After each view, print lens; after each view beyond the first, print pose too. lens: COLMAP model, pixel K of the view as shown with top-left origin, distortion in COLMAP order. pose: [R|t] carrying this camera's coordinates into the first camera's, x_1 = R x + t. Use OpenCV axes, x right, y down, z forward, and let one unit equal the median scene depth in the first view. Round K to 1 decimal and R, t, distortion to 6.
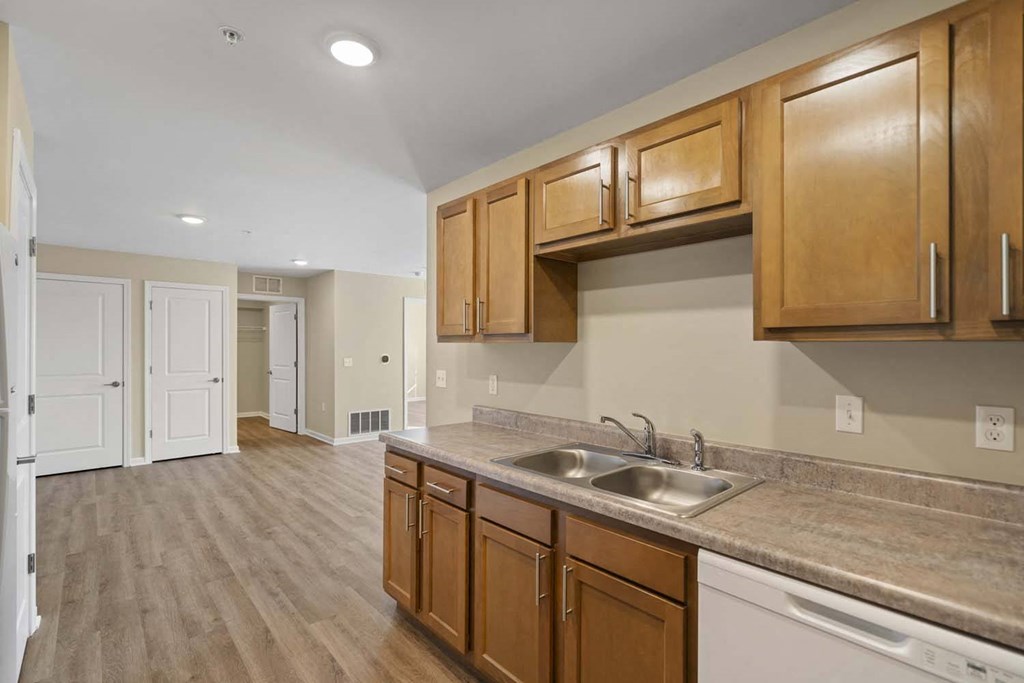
lens RADIAL K [[468.5, 0, 511.7], [0, 468.5, 346.3], [0, 0, 1]] dist [-0.002586, -0.000218]
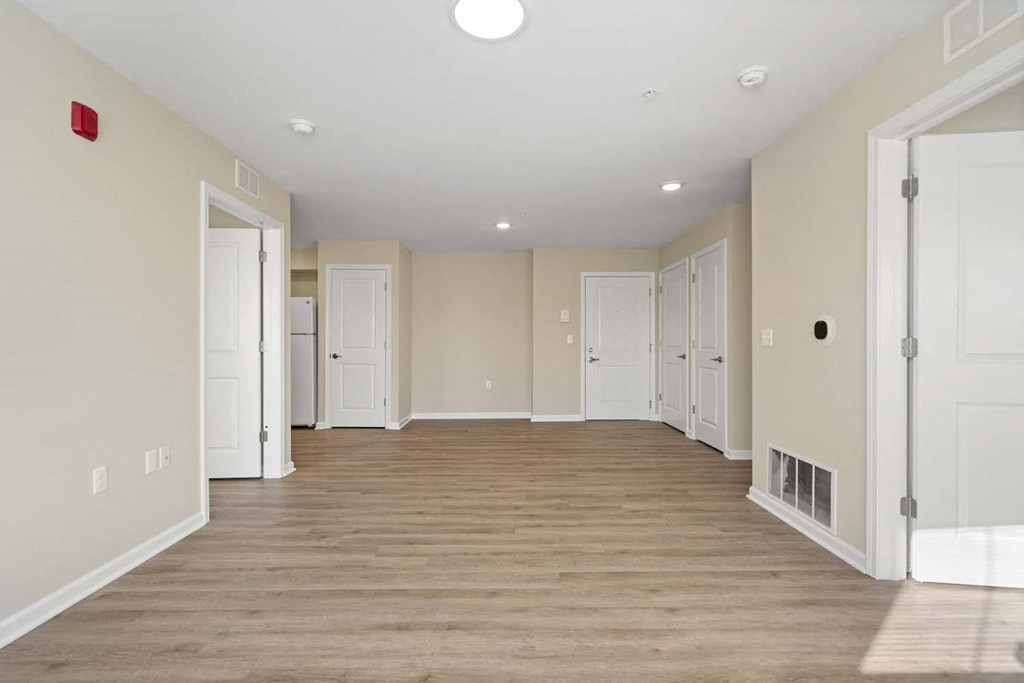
lens RADIAL K [[464.4, 0, 512.0], [0, 464.4, 341.5], [0, 0, 1]] dist [-0.000419, 0.000634]
pose [[-0.663067, -0.001287, -0.748559, 0.328394], [0.002525, 0.999989, -0.003956, 0.073745], [0.748556, -0.004514, -0.663056, 2.100338]]
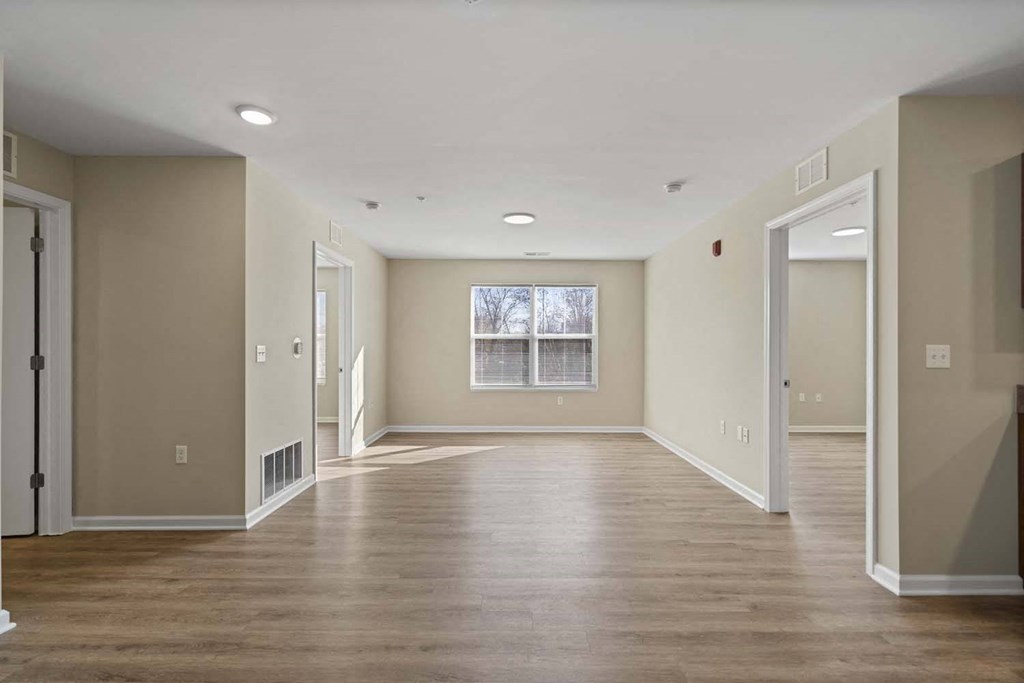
lens RADIAL K [[472.8, 0, 511.0], [0, 472.8, 344.3], [0, 0, 1]] dist [-0.000837, 0.000597]
pose [[0.667712, 0.007018, 0.744386, -1.021215], [-0.003333, 0.999974, -0.006438, 0.050692], [-0.744412, 0.001818, 0.667718, 0.887986]]
